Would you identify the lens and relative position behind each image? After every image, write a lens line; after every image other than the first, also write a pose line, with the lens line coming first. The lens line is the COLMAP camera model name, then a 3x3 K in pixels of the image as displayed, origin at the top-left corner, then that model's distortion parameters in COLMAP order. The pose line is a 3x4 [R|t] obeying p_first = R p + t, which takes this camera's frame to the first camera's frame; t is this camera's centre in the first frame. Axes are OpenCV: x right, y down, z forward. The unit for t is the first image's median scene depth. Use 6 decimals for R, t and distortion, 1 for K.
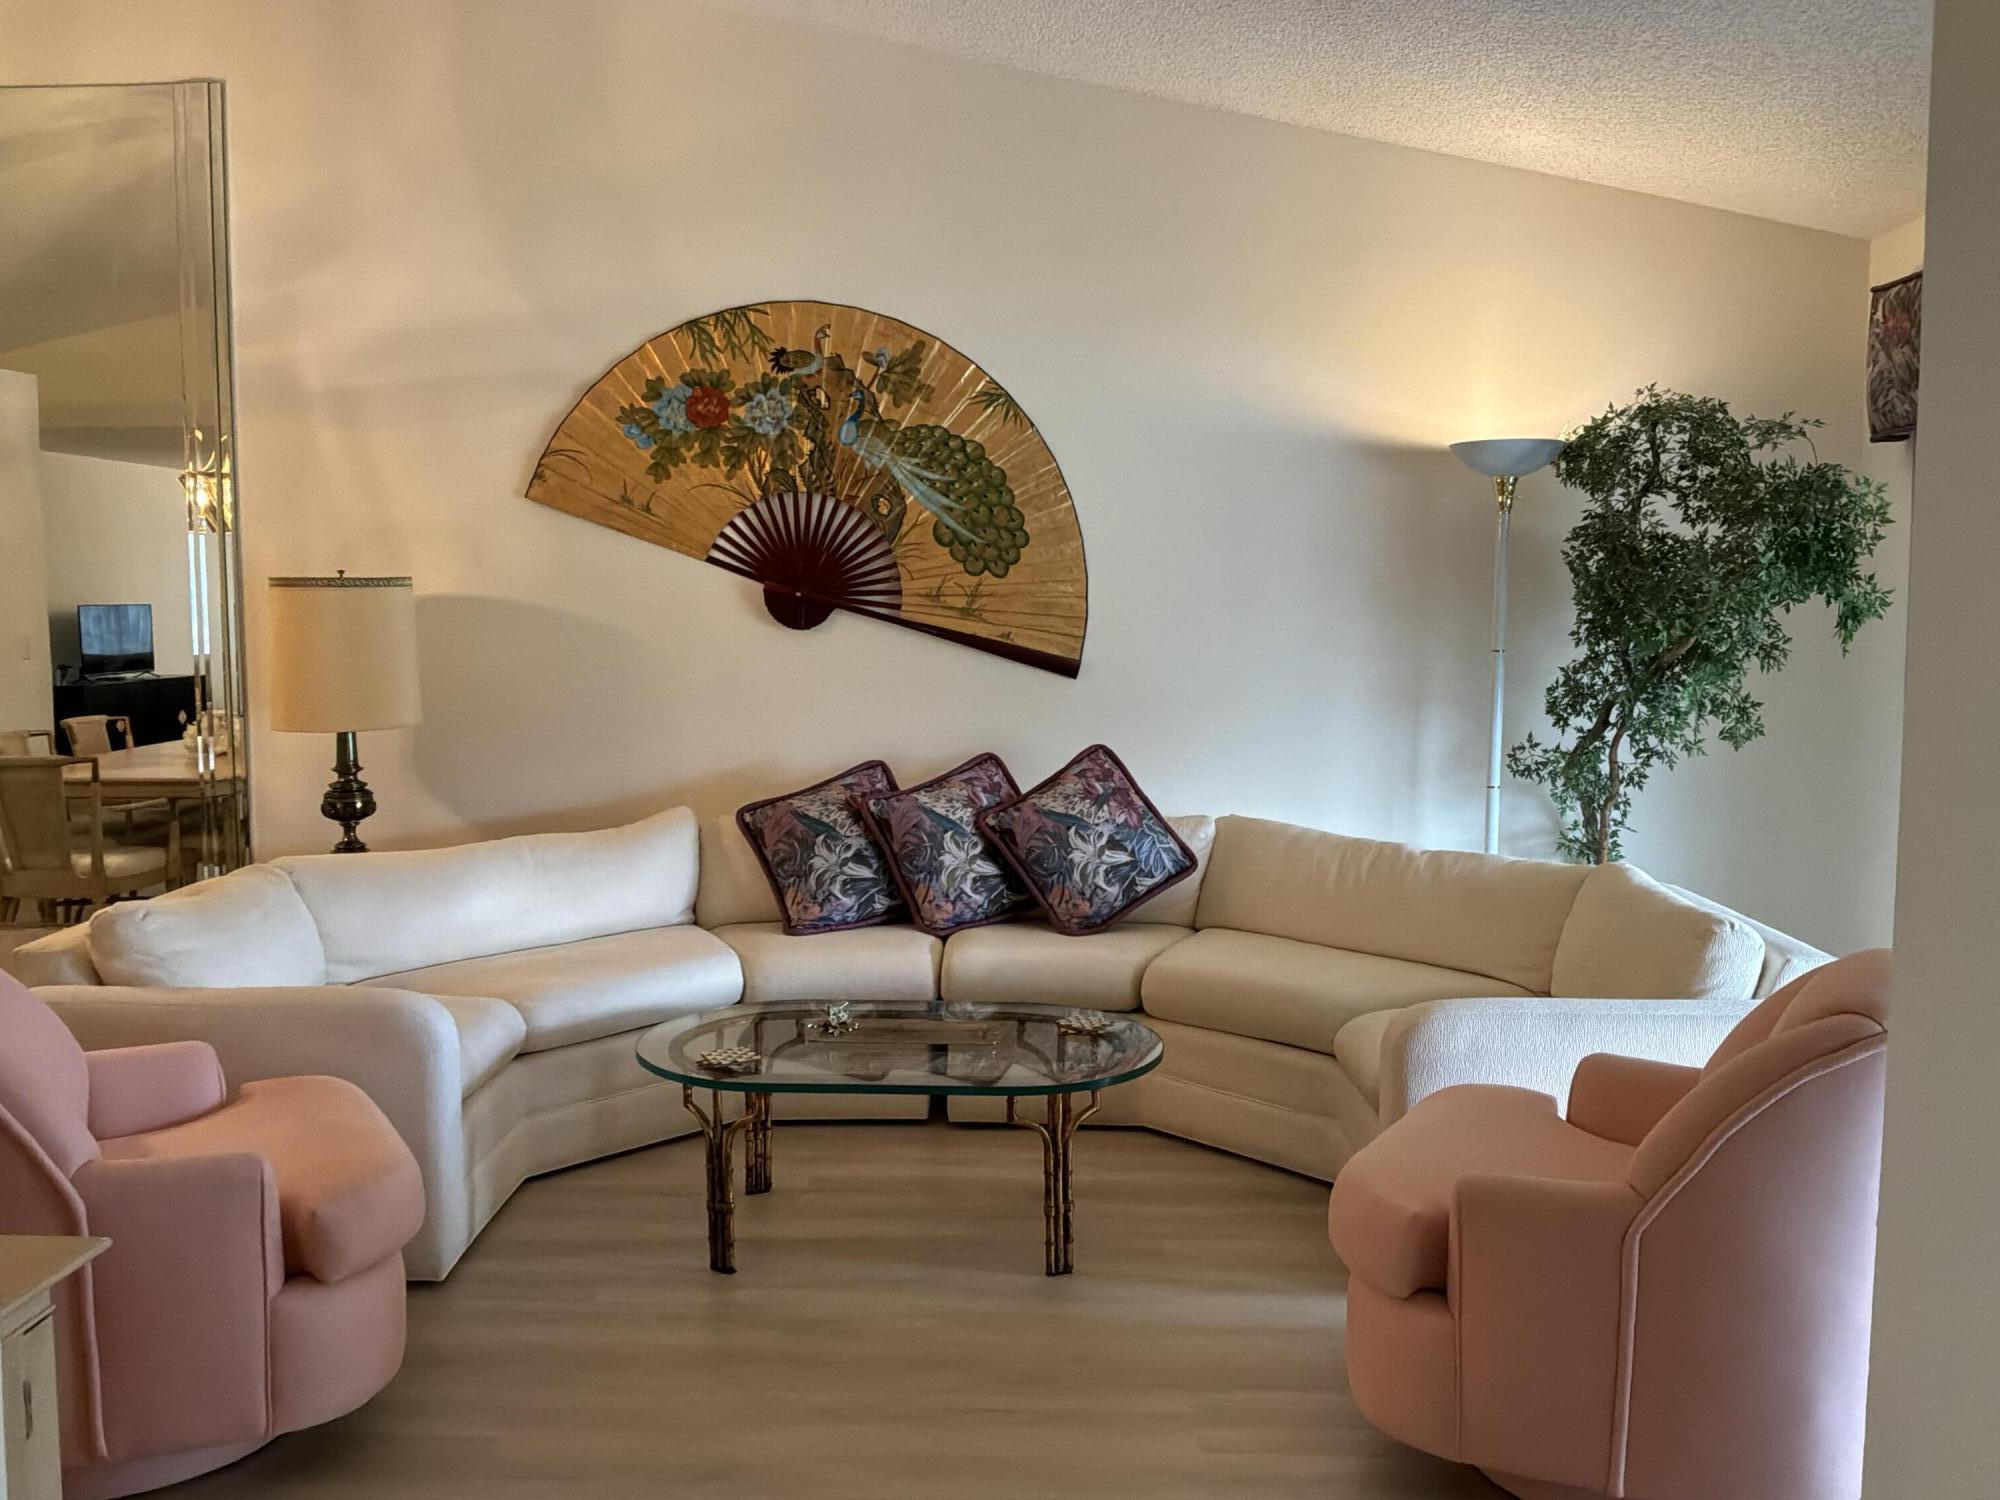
lens RADIAL K [[1671.3, 0, 1001.5], [0, 1671.3, 742.9], [0, 0, 1]] dist [0.123155, -0.294190]
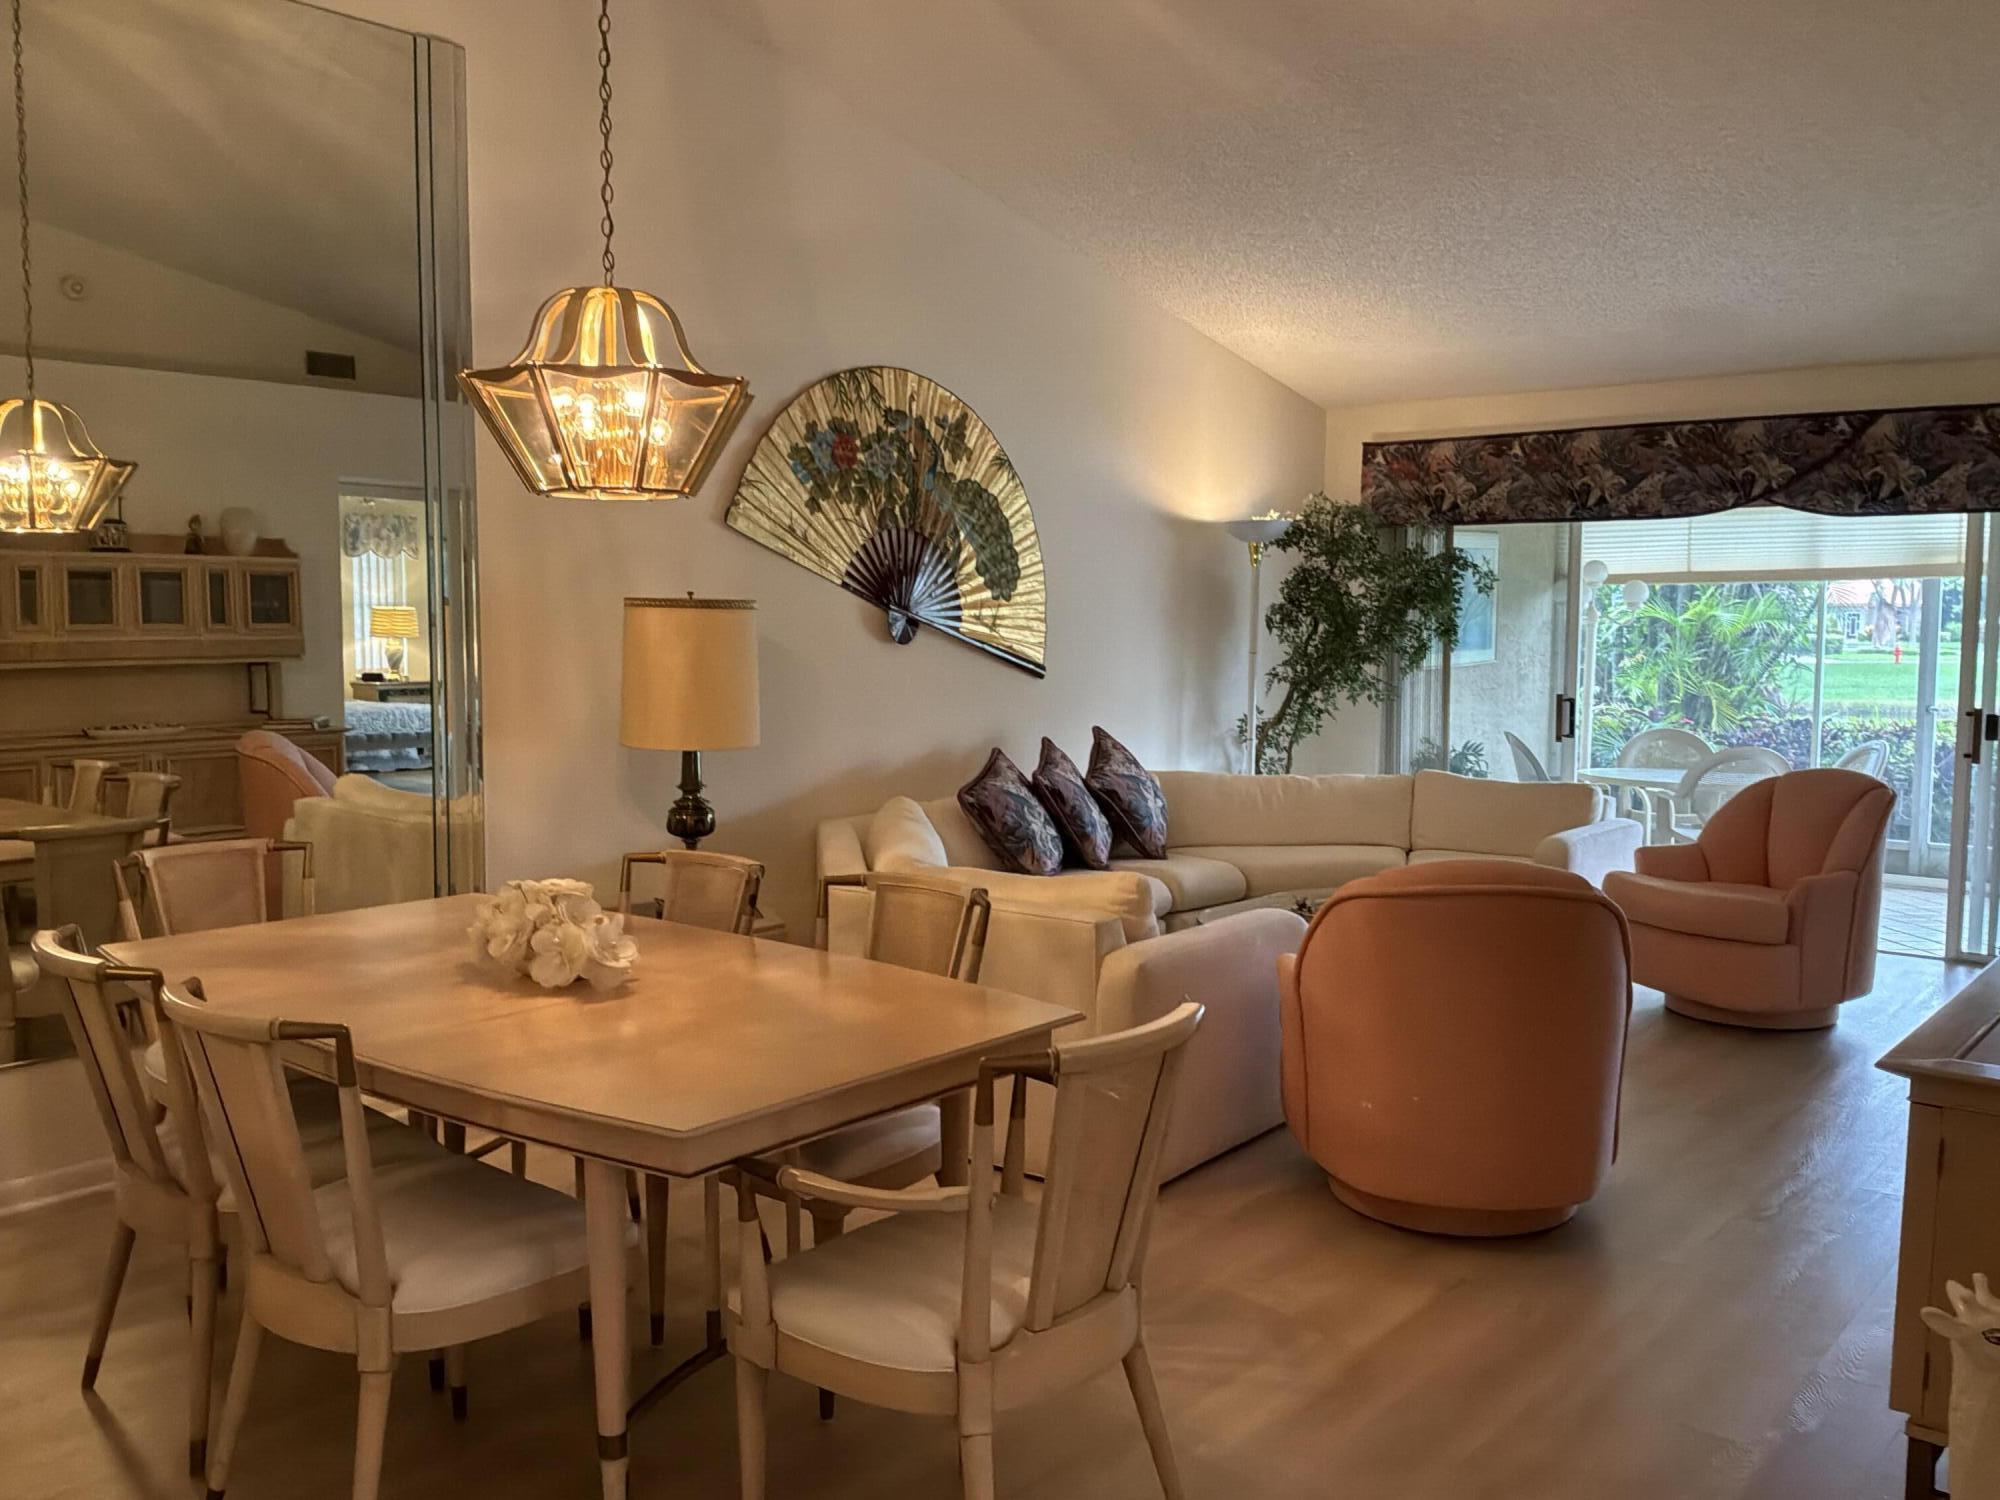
lens RADIAL K [[1671.3, 0, 1001.5], [0, 1671.3, 742.9], [0, 0, 1]] dist [0.123155, -0.294190]
pose [[0.616057, -0.058466, 0.785529, -1.023476], [0.060493, 0.997808, 0.026823, -0.025039], [-0.785375, 0.030995, 0.618244, 0.212910]]
